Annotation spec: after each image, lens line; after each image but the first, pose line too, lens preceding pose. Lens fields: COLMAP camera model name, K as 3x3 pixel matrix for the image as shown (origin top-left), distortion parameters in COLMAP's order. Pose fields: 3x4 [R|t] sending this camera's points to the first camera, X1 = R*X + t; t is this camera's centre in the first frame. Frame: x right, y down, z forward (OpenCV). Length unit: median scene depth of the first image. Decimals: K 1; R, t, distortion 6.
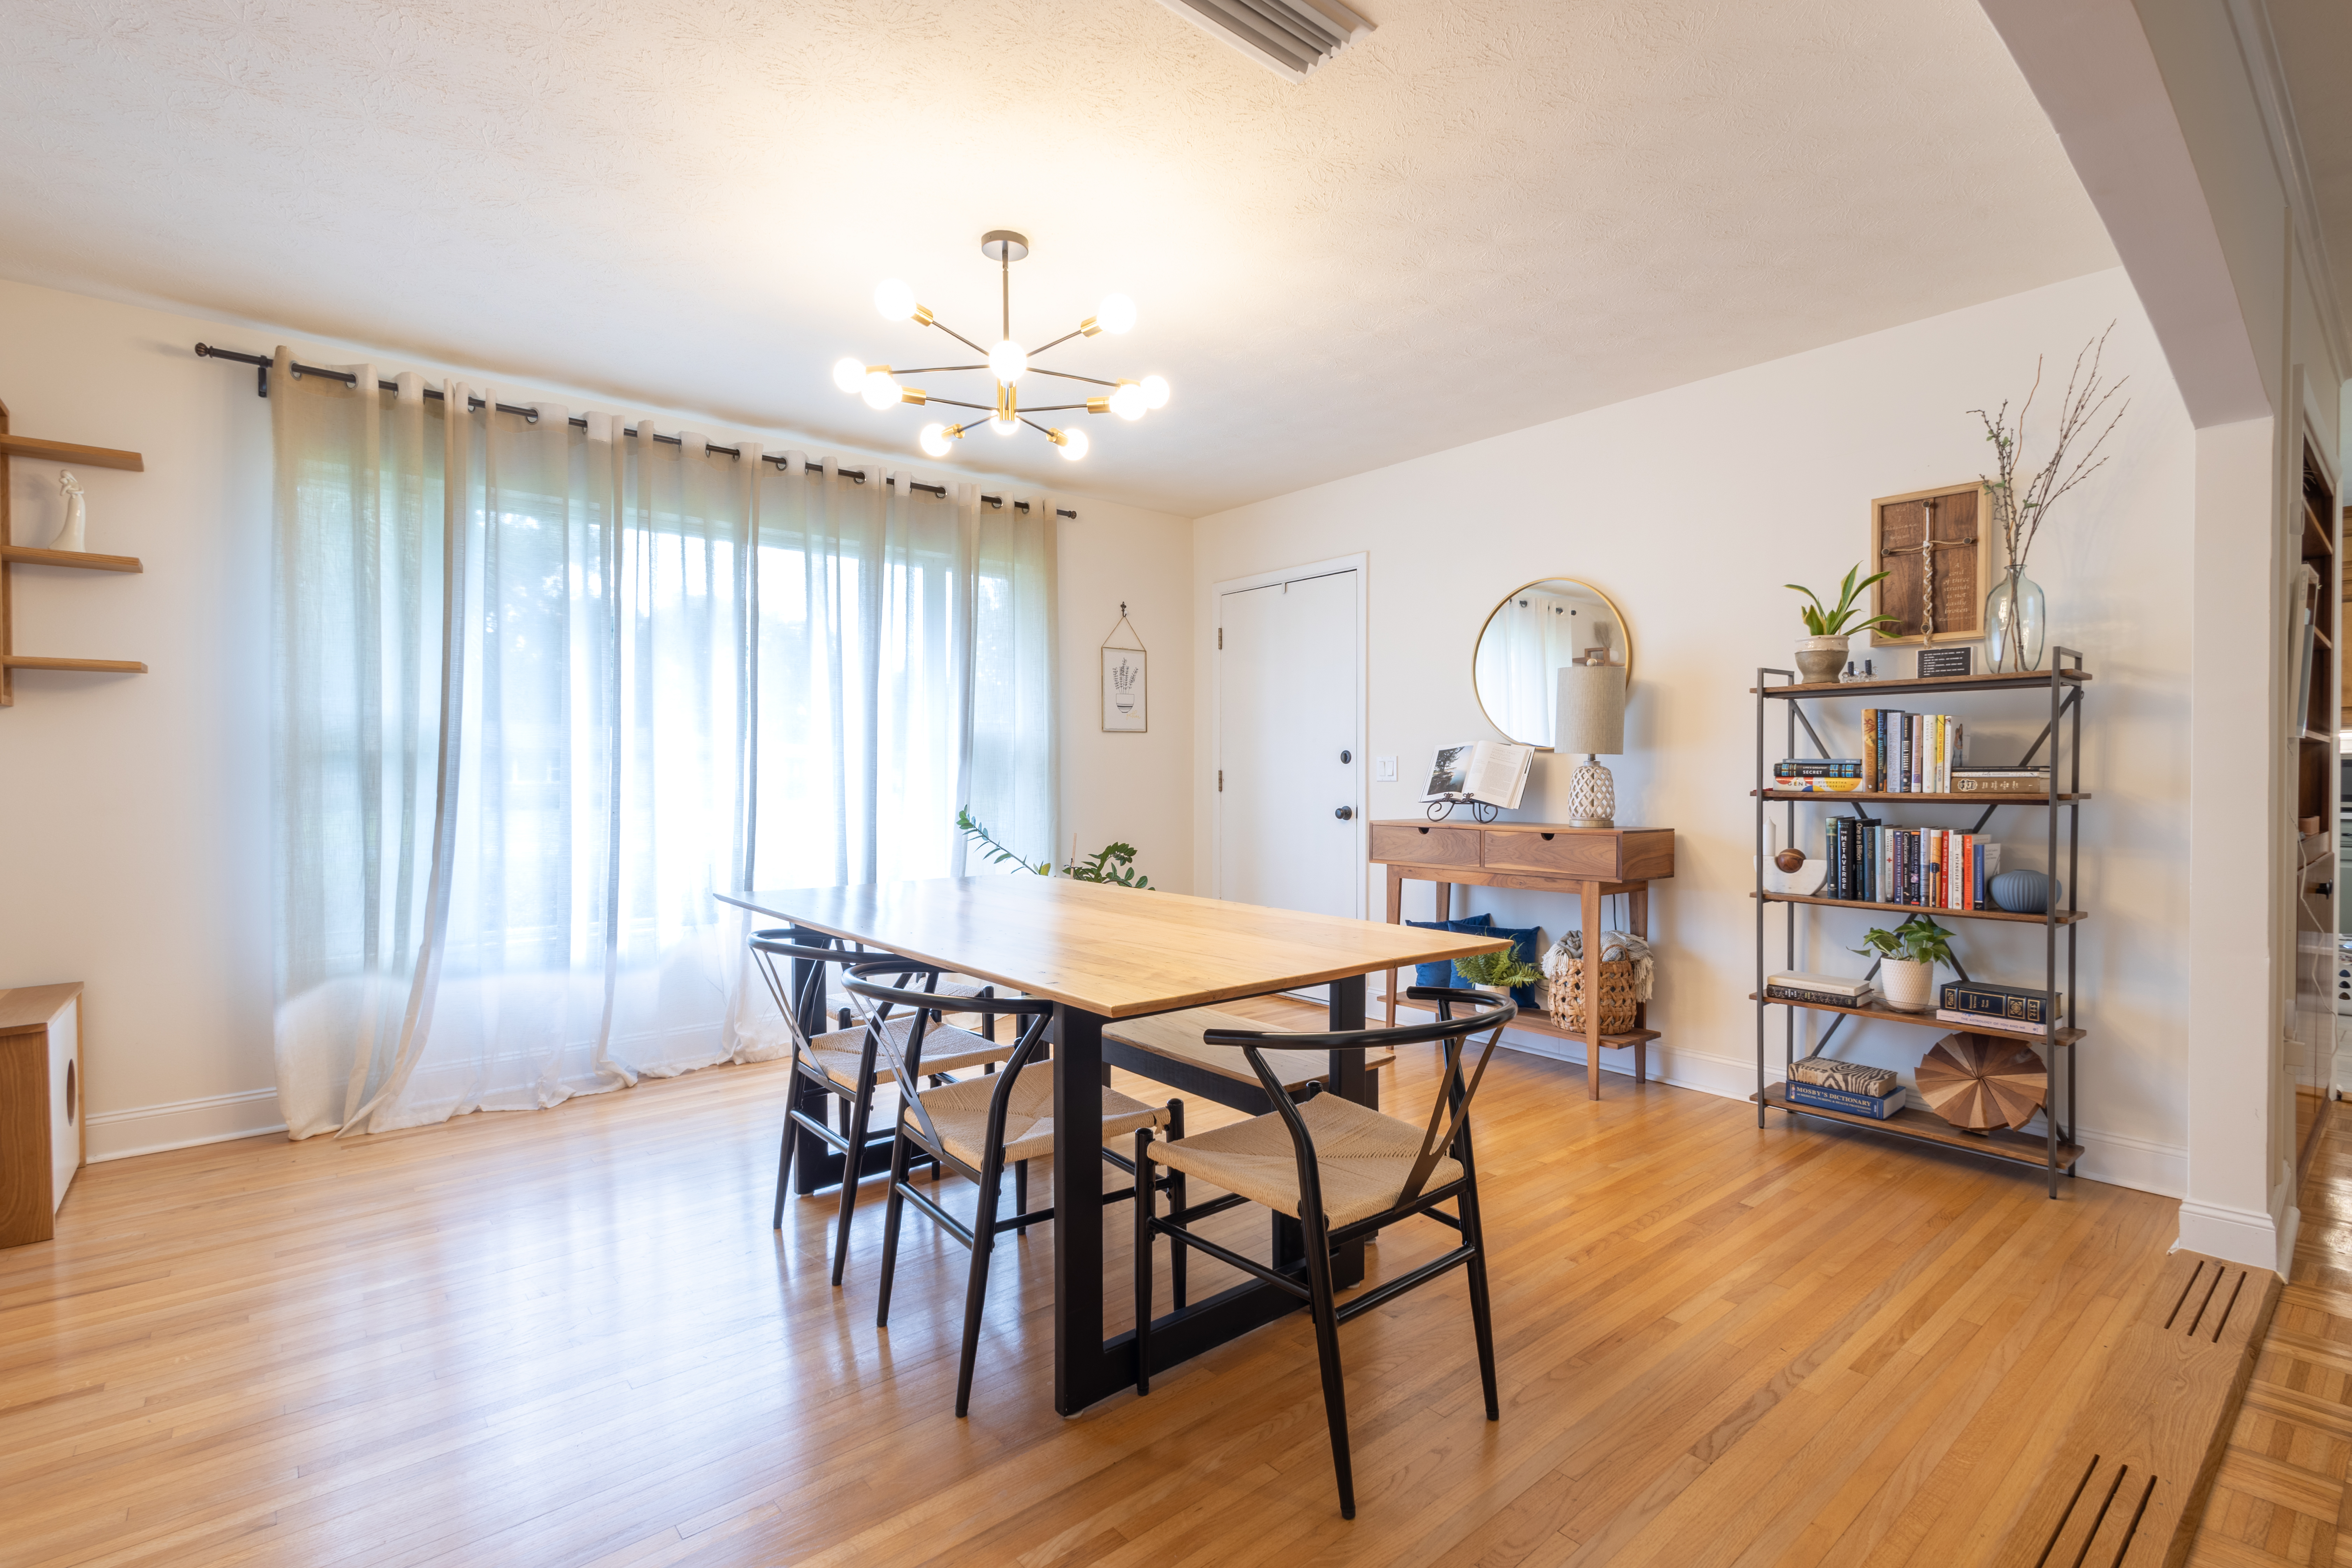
lens RADIAL K [[1087.1, 0, 1173.1], [0, 1087.1, 780.0], [0, 0, 1]] dist [0.016536, -0.004057]
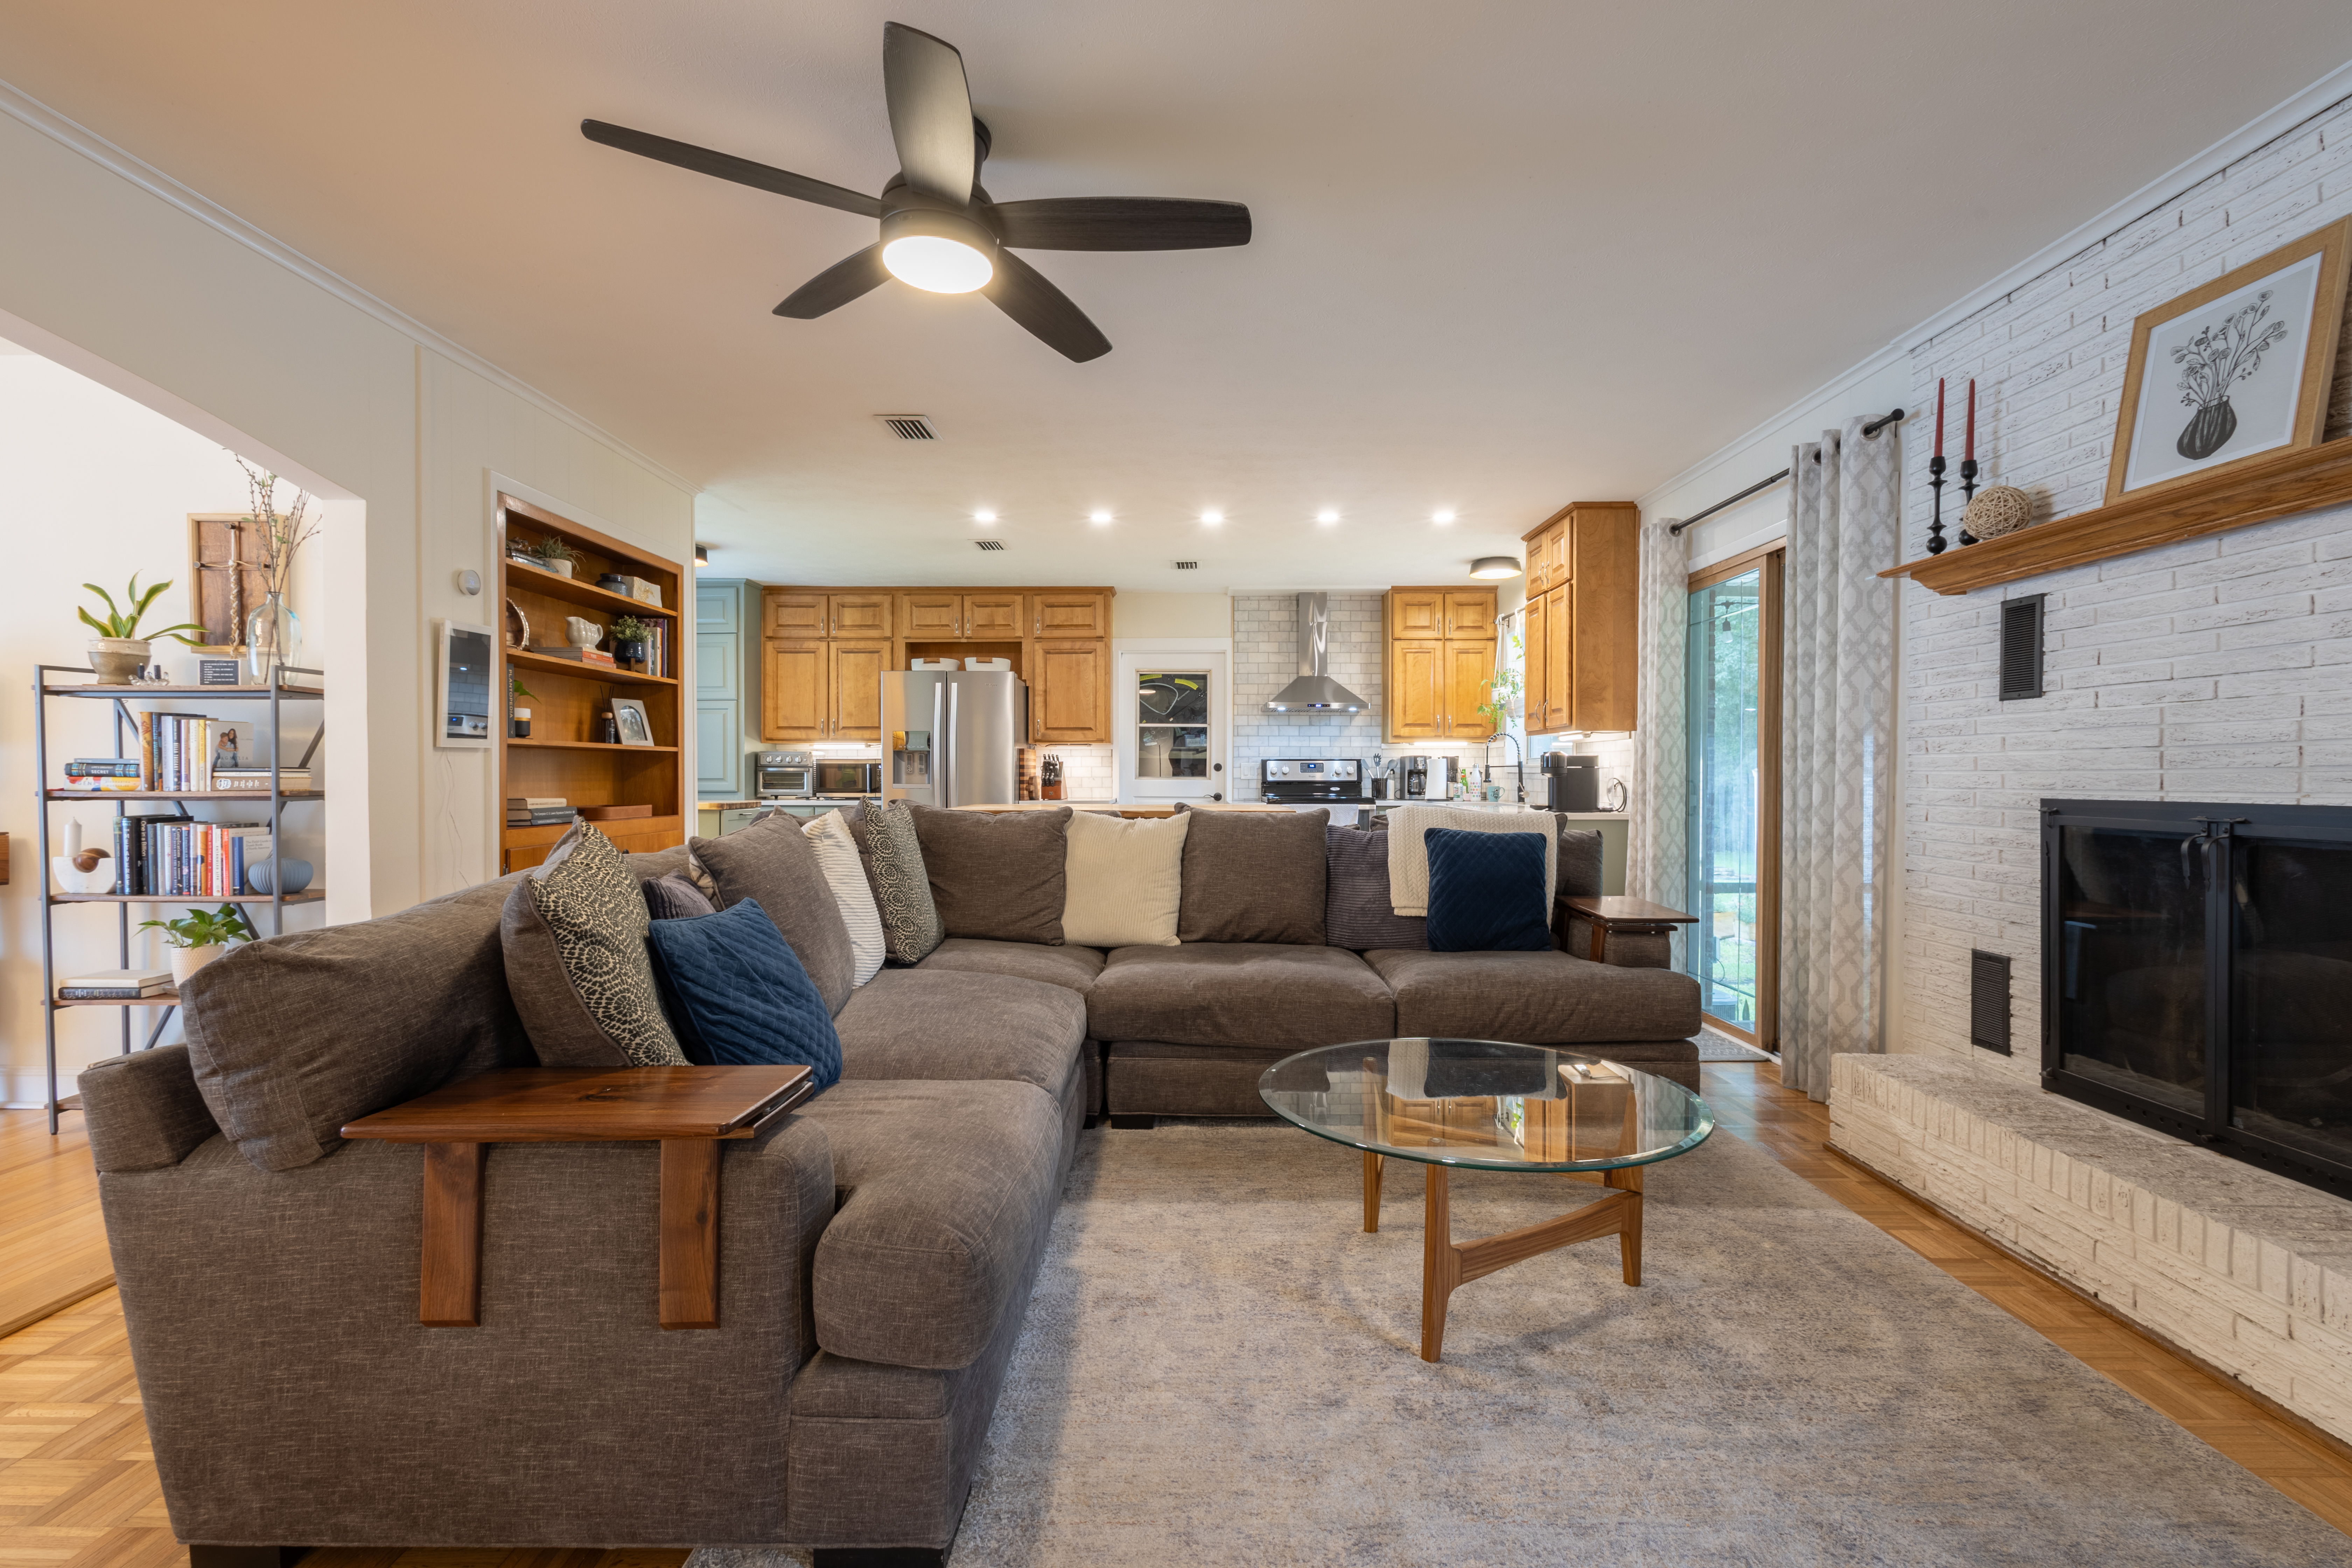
lens RADIAL K [[1087.1, 0, 1187.1], [0, 1087.1, 785.7], [0, 0, 1]] dist [0.016536, -0.004057]
pose [[0.648367, -0.007591, 0.761290, 0.465446], [0.001220, 0.999959, 0.008932, -0.002267], [-0.761327, -0.004863, 0.648350, -0.430566]]
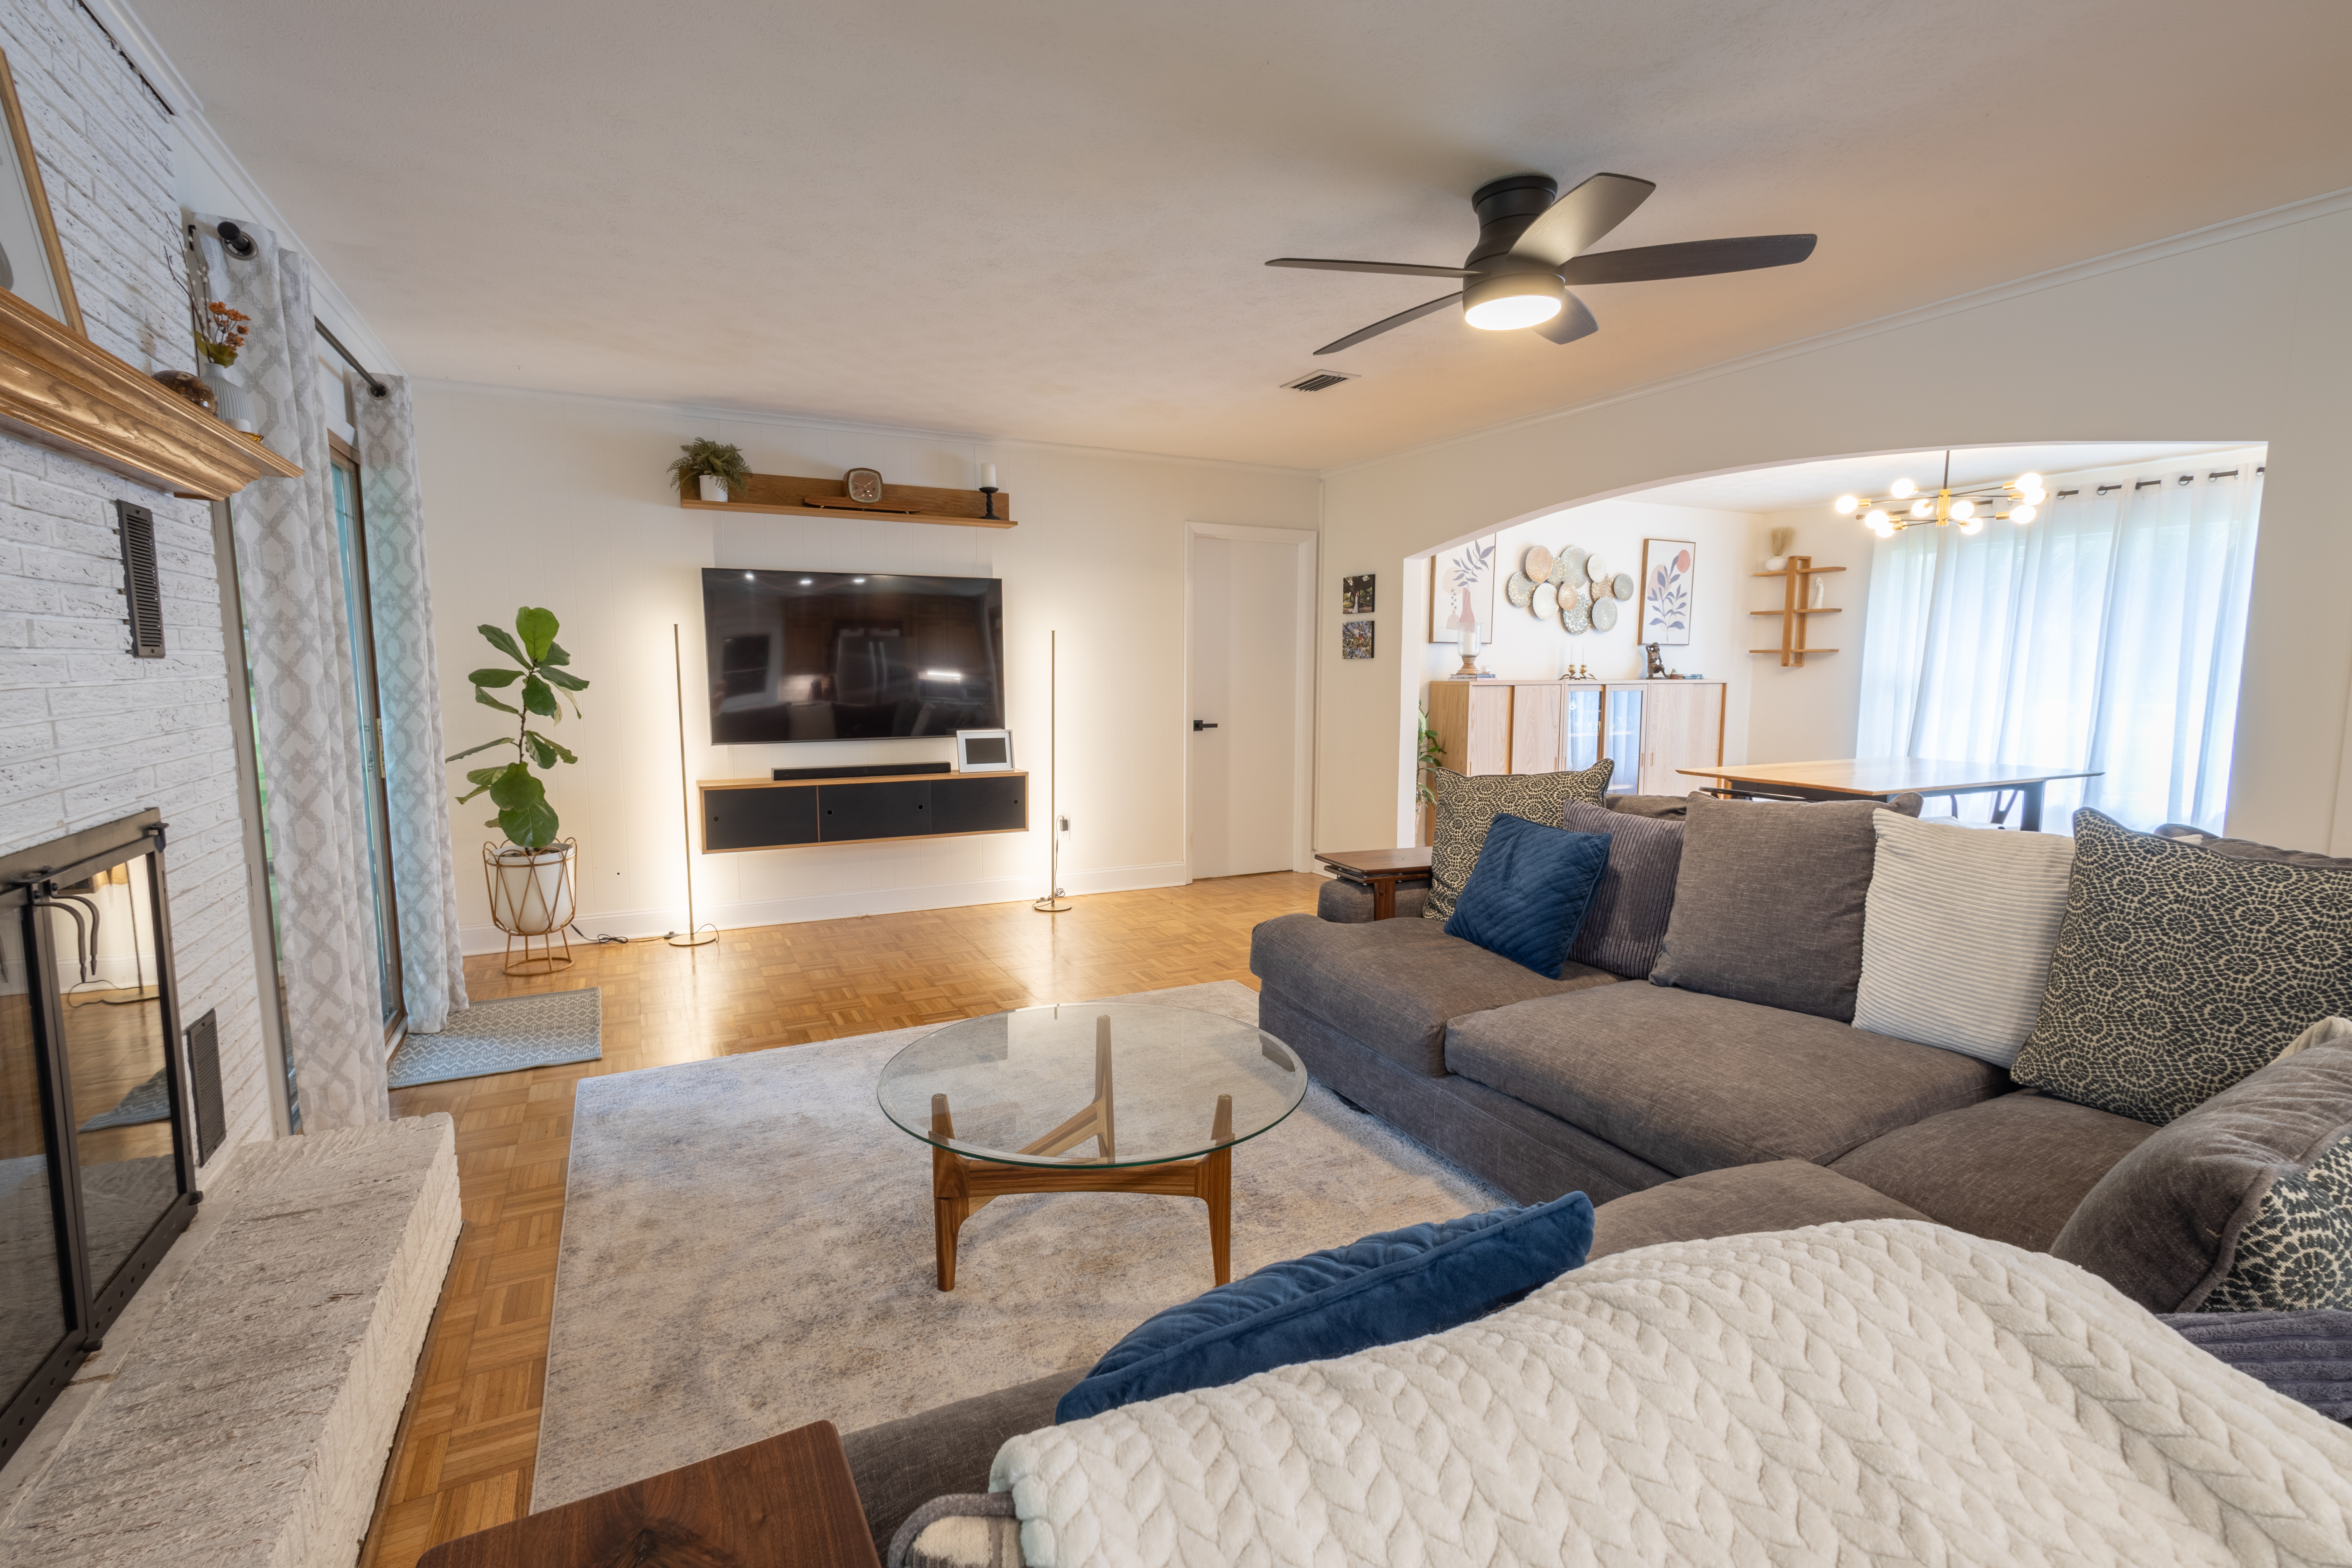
lens RADIAL K [[1087.1, 0, 1179.0], [0, 1087.1, 785.3], [0, 0, 1]] dist [0.016536, -0.004057]
pose [[-0.228394, 0.109074, -0.967439, 1.810075], [-0.006353, 0.993516, 0.113514, -0.067484], [0.973548, 0.032072, -0.226221, 0.104925]]
